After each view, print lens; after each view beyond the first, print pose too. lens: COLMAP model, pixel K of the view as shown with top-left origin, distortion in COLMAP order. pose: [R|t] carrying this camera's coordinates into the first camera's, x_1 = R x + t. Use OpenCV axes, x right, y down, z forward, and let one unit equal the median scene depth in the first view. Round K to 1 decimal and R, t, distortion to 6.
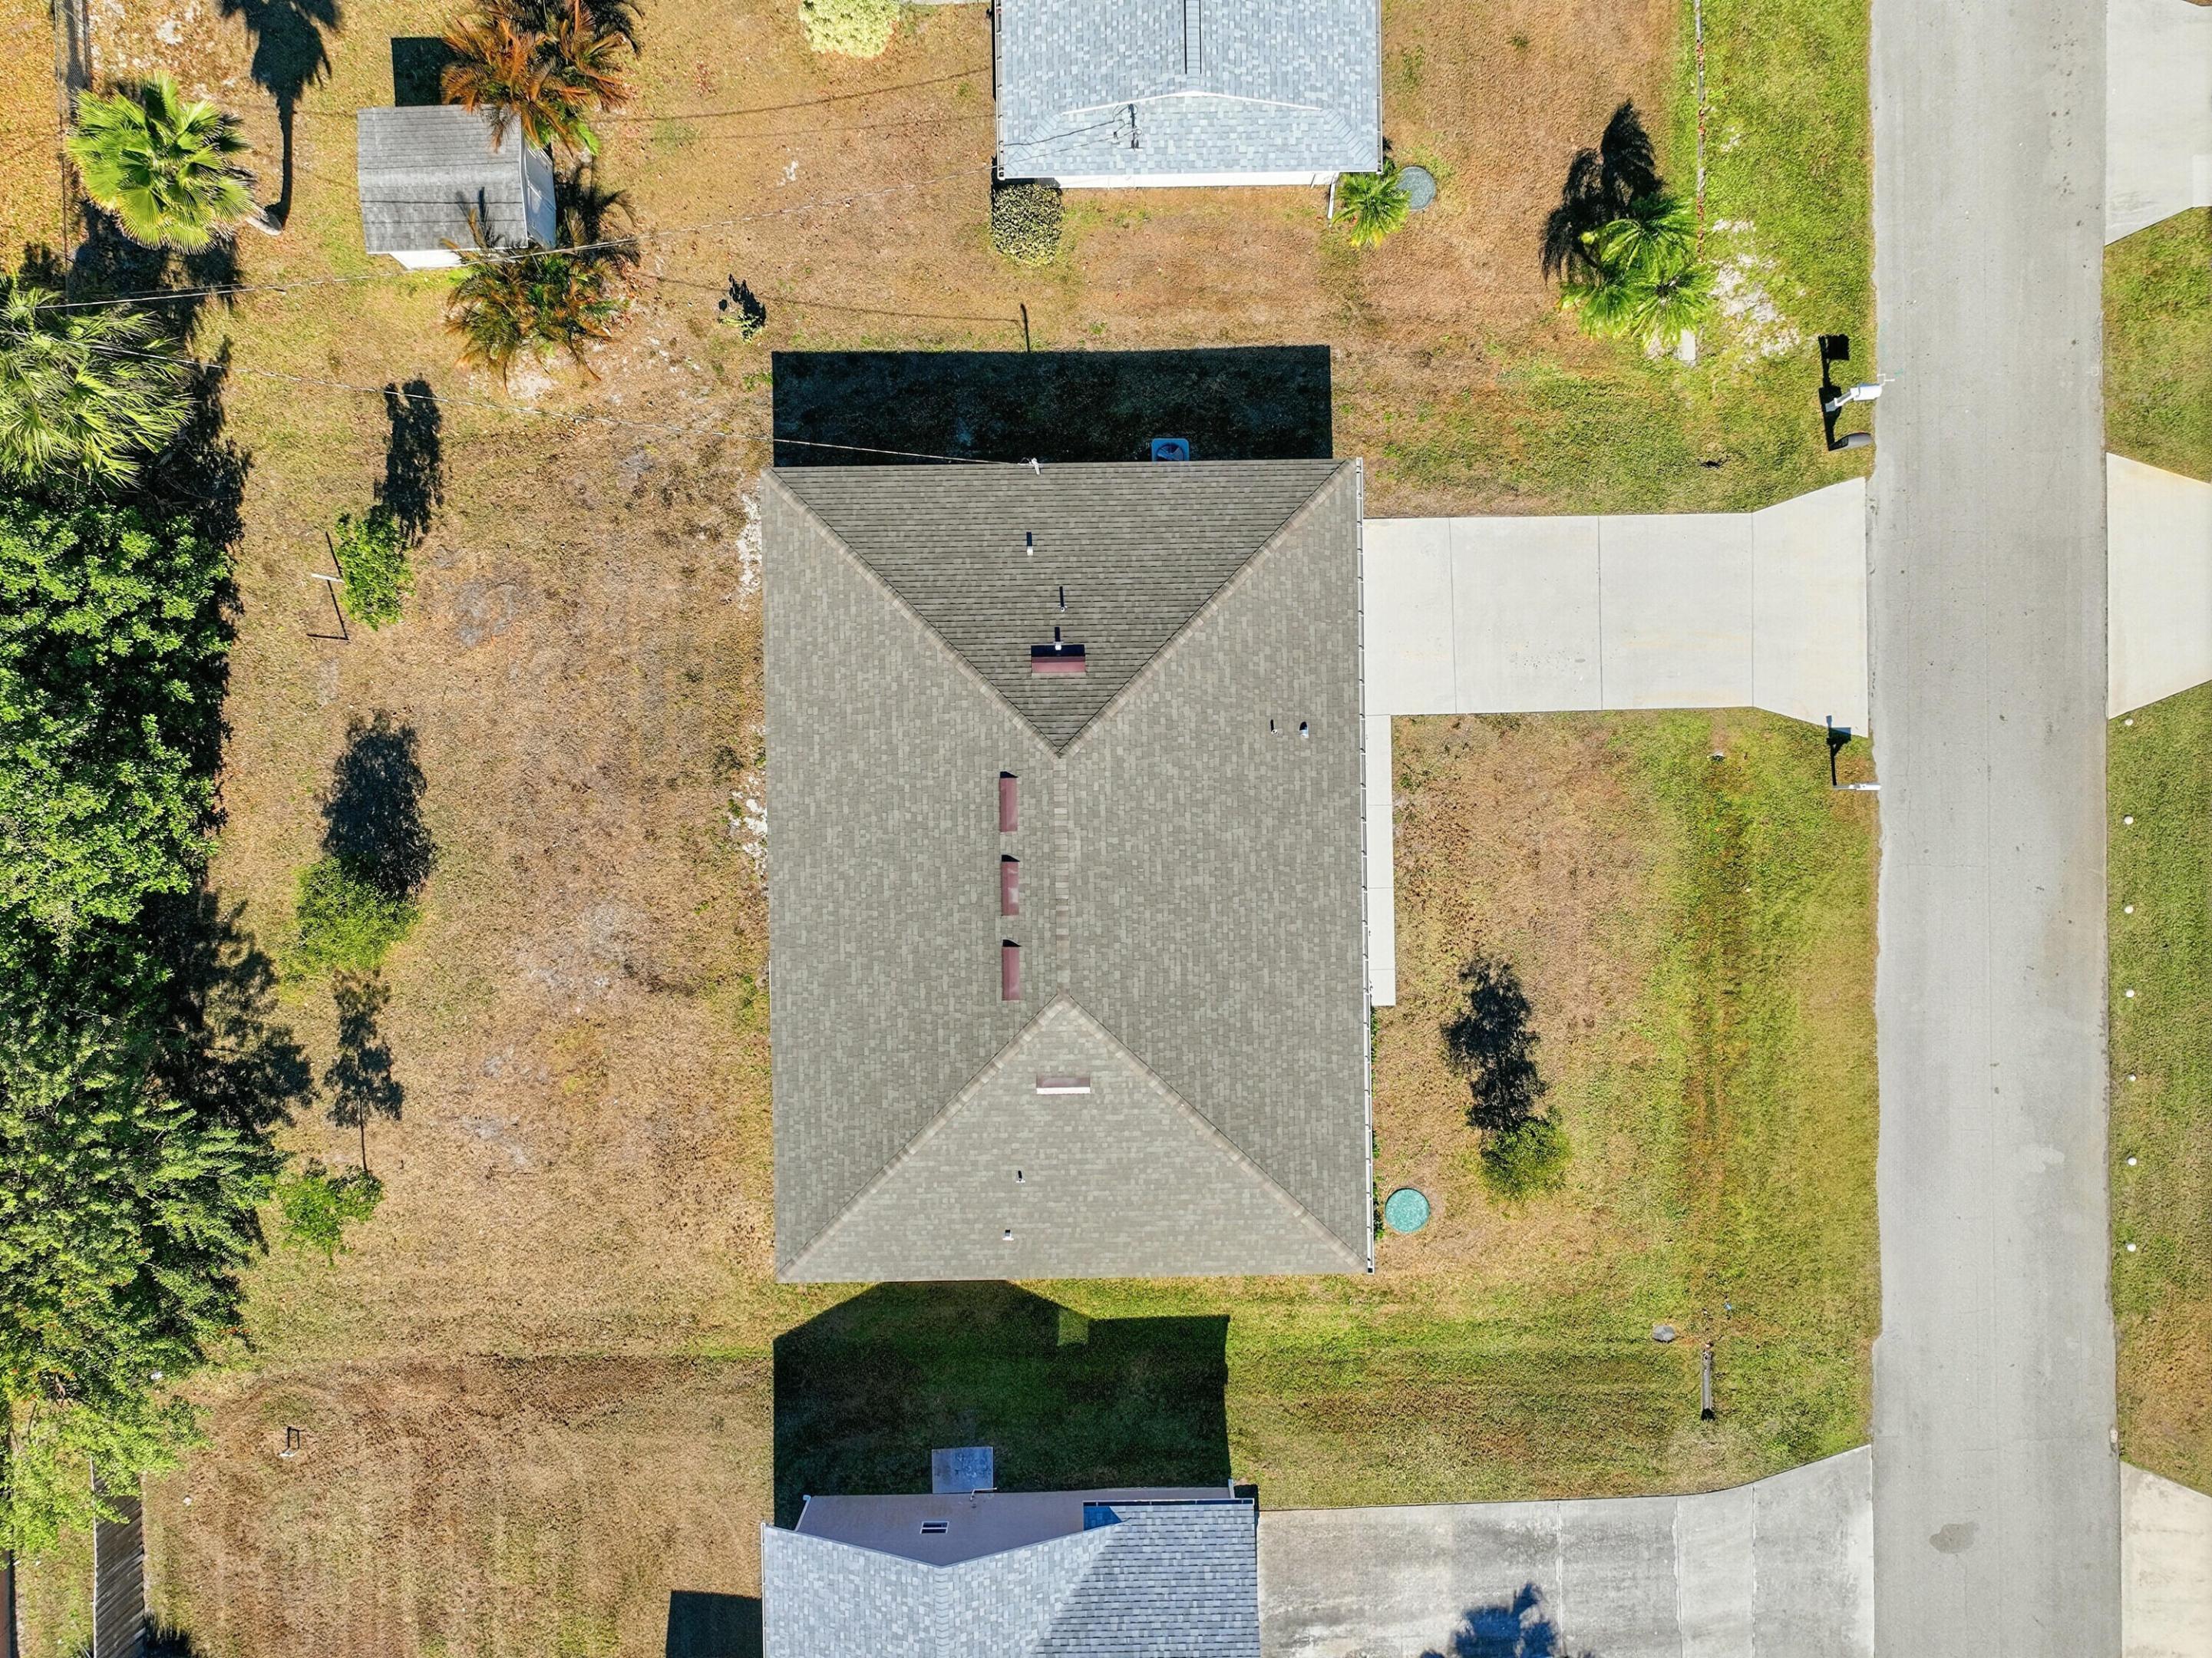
lens RADIAL K [[1553.9, 0, 1104.5], [0, 1553.9, 829.1], [0, 0, 1]] dist [-0.003014, 0.018573]
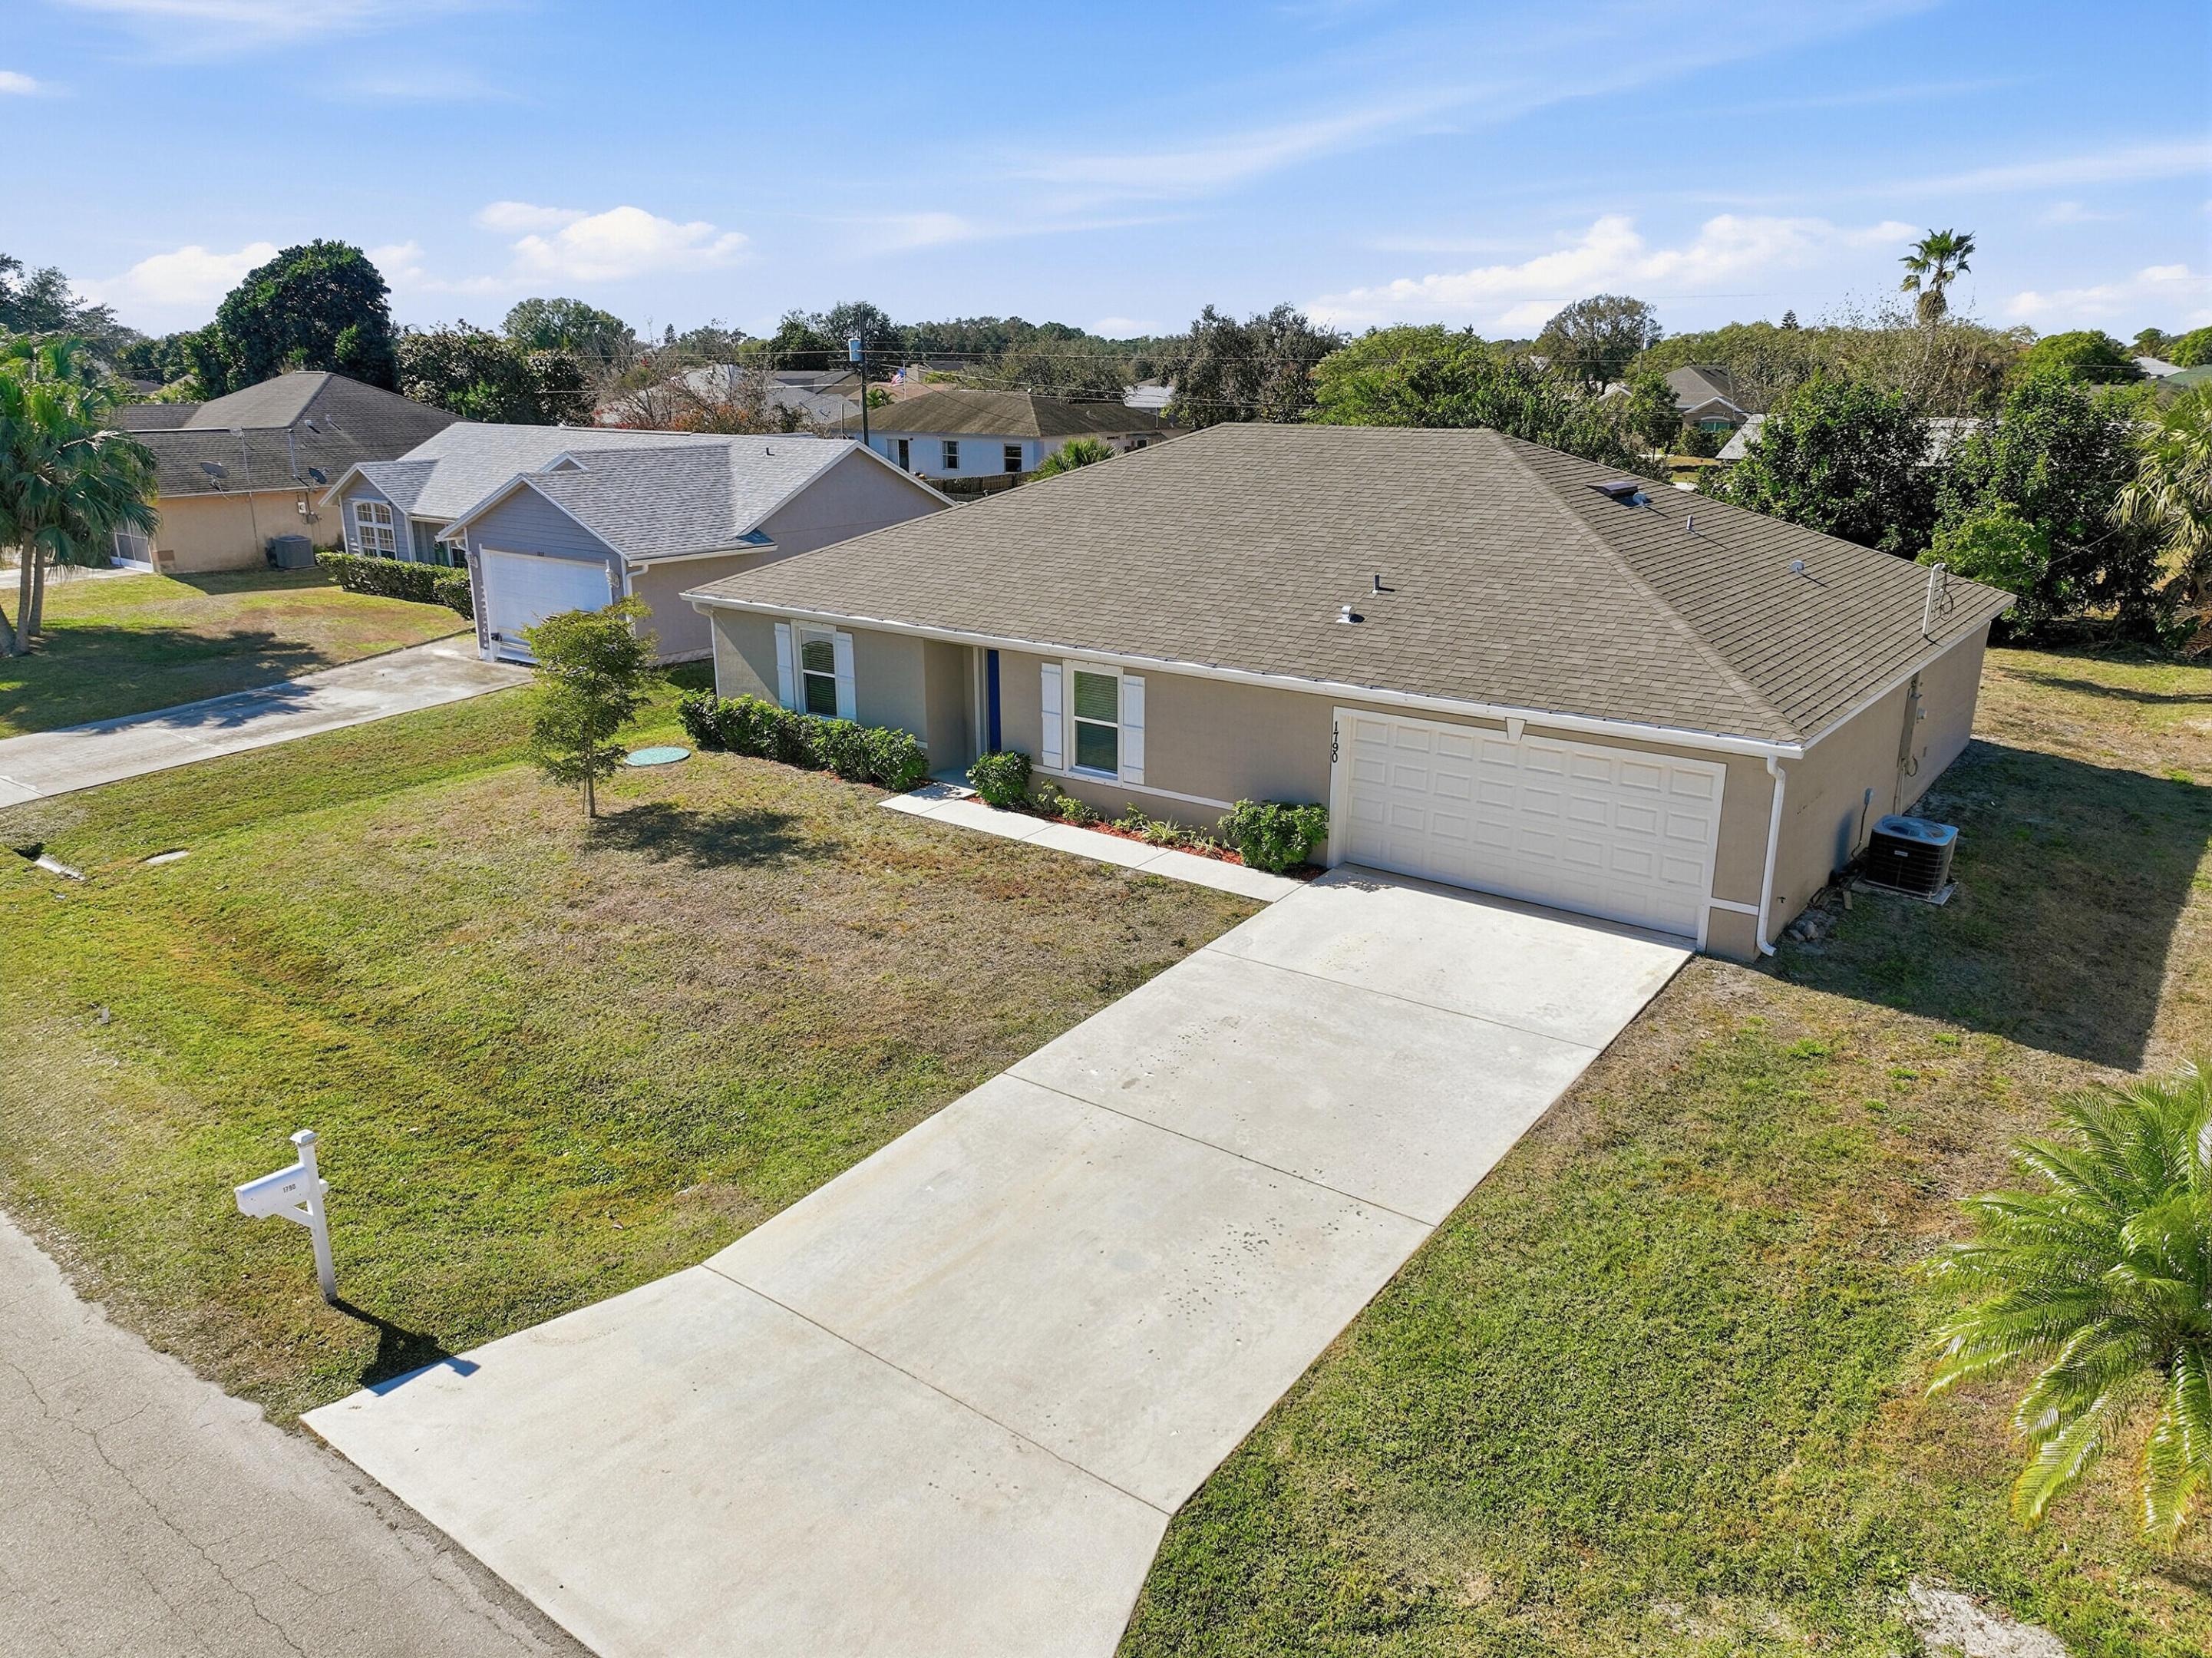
lens RADIAL K [[1553.9, 0, 1111.0], [0, 1553.9, 832.4], [0, 0, 1]] dist [-0.003014, 0.018573]
pose [[-0.621684, 0.229441, -0.748910, 0.595089], [-0.783197, -0.194984, 0.590409, -0.328902], [-0.010562, 0.953592, 0.300916, 0.817588]]
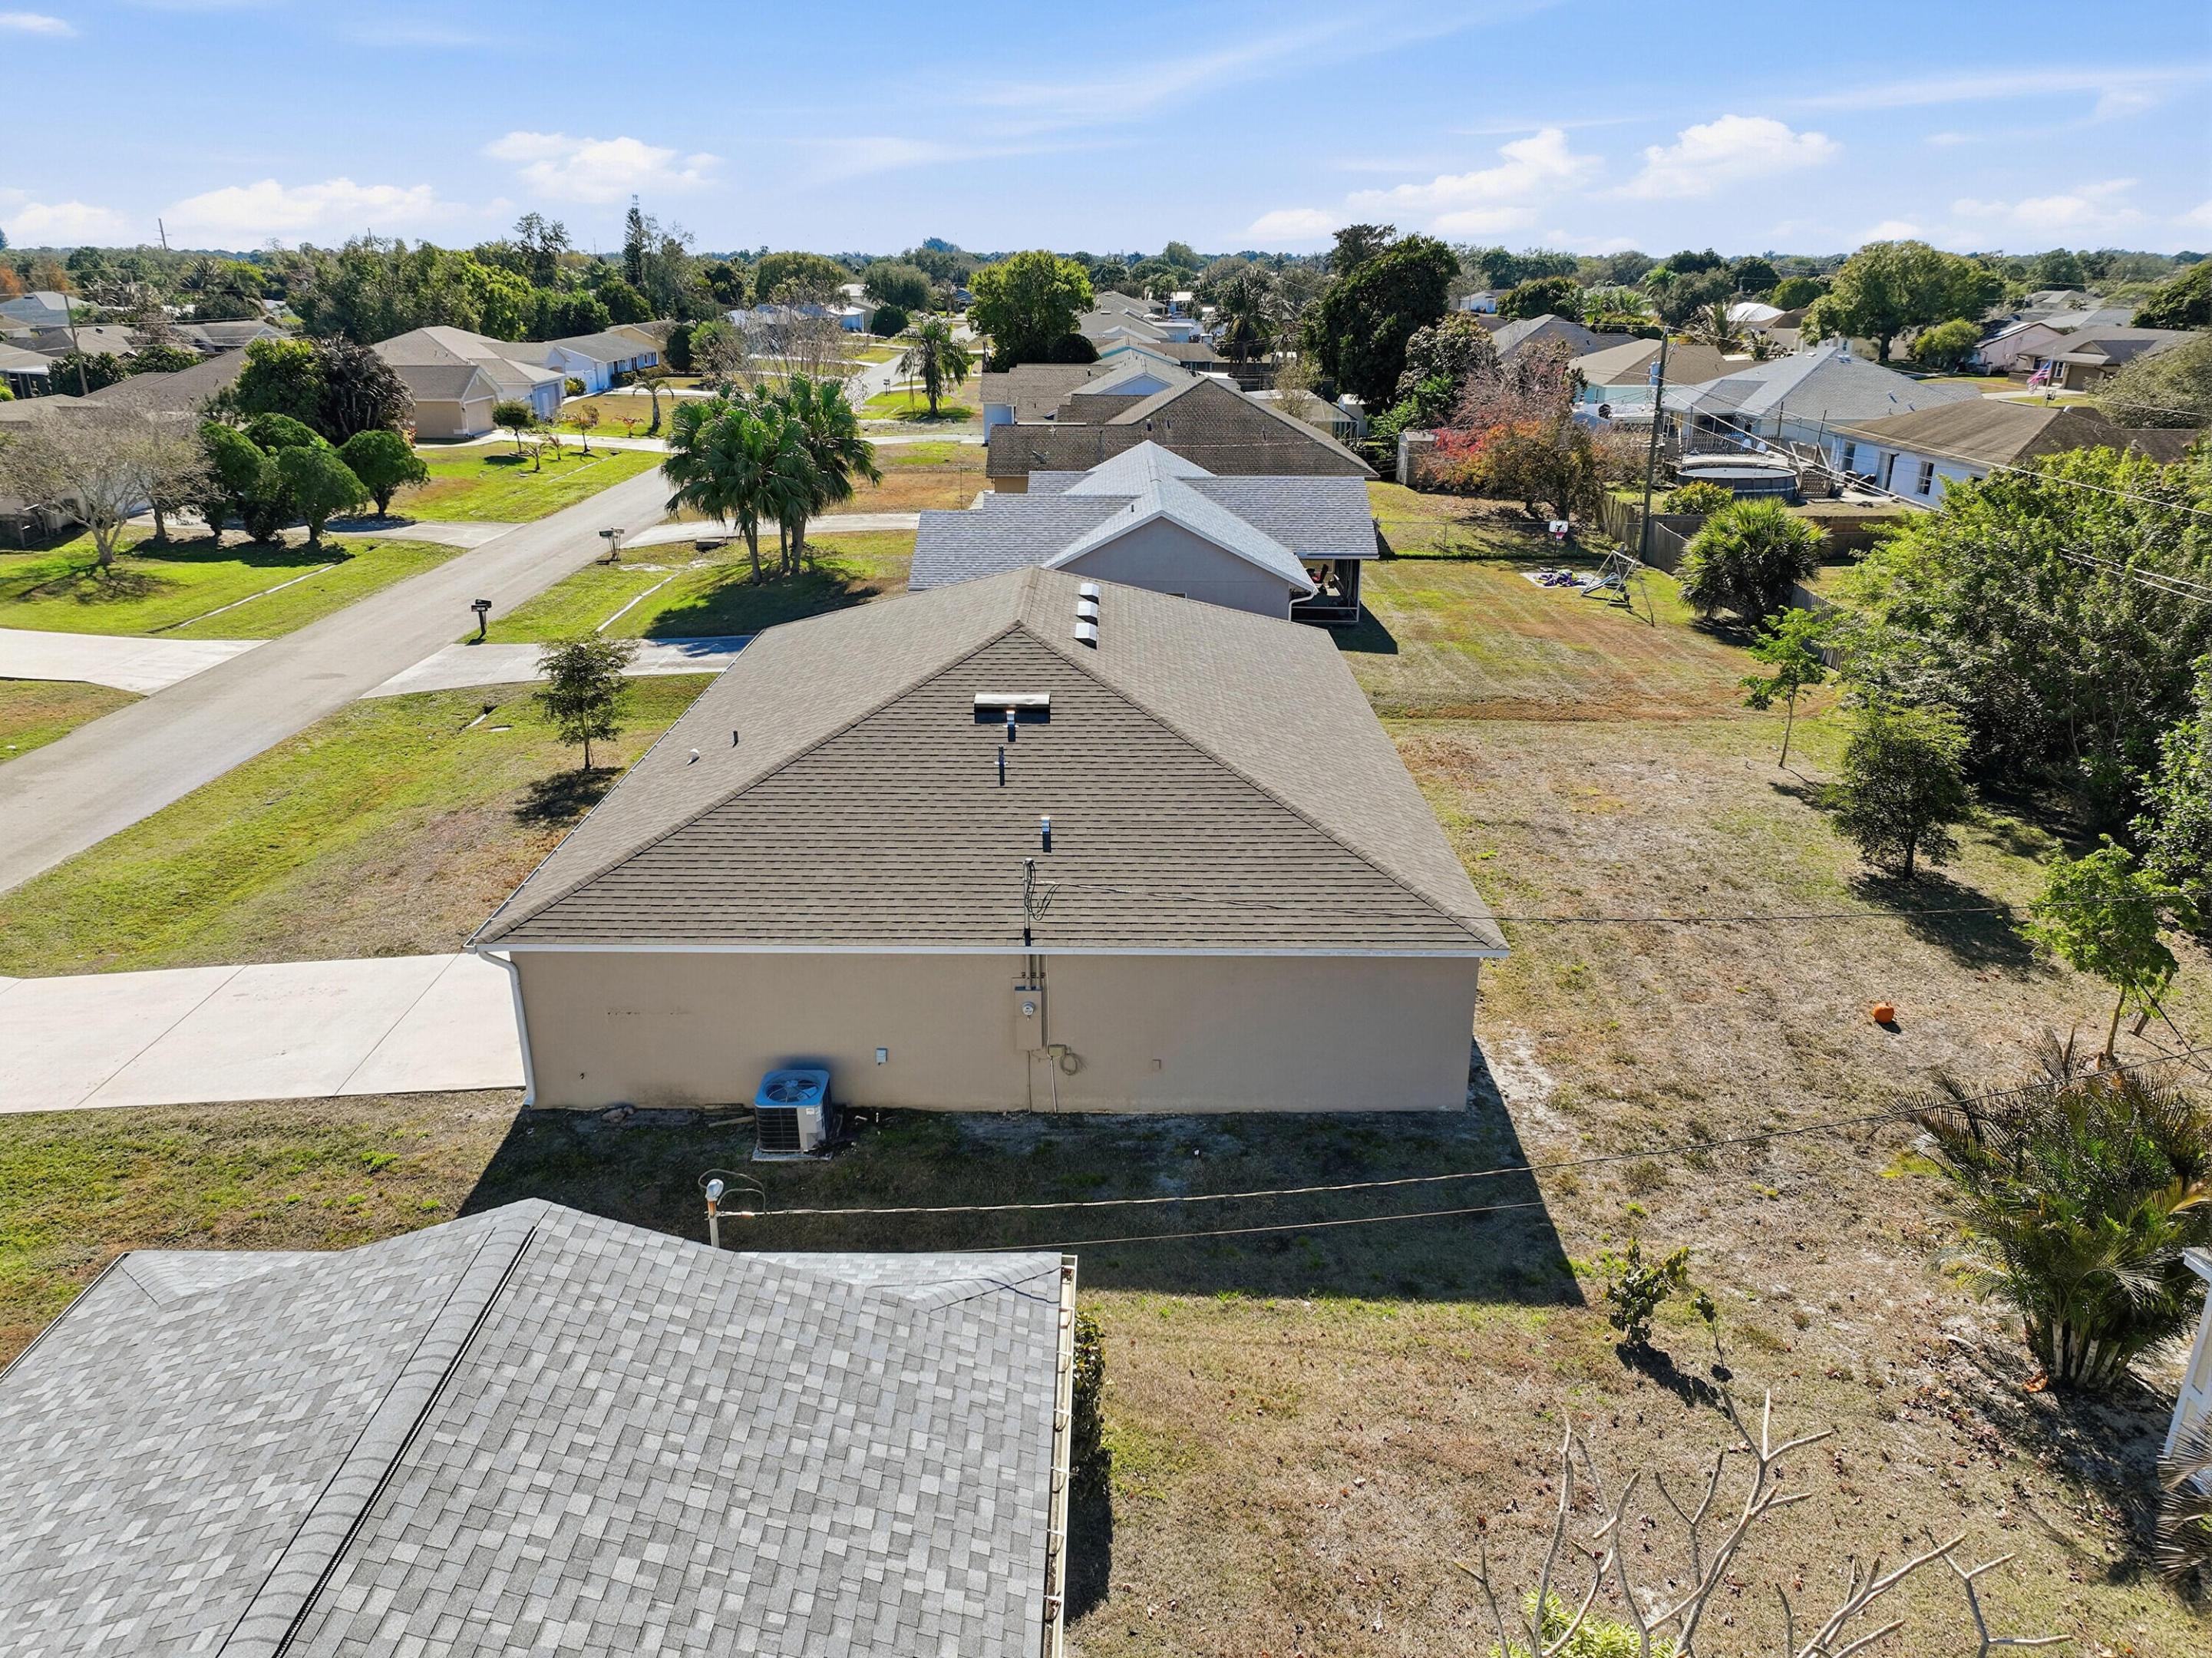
lens RADIAL K [[1553.9, 0, 1106.1], [0, 1553.9, 833.7], [0, 0, 1]] dist [-0.003014, 0.018573]
pose [[-0.999759, -0.010357, 0.019373, -0.076532], [0.021805, -0.360668, 0.932439, -0.696662], [-0.002670, 0.932637, 0.360807, 0.694269]]
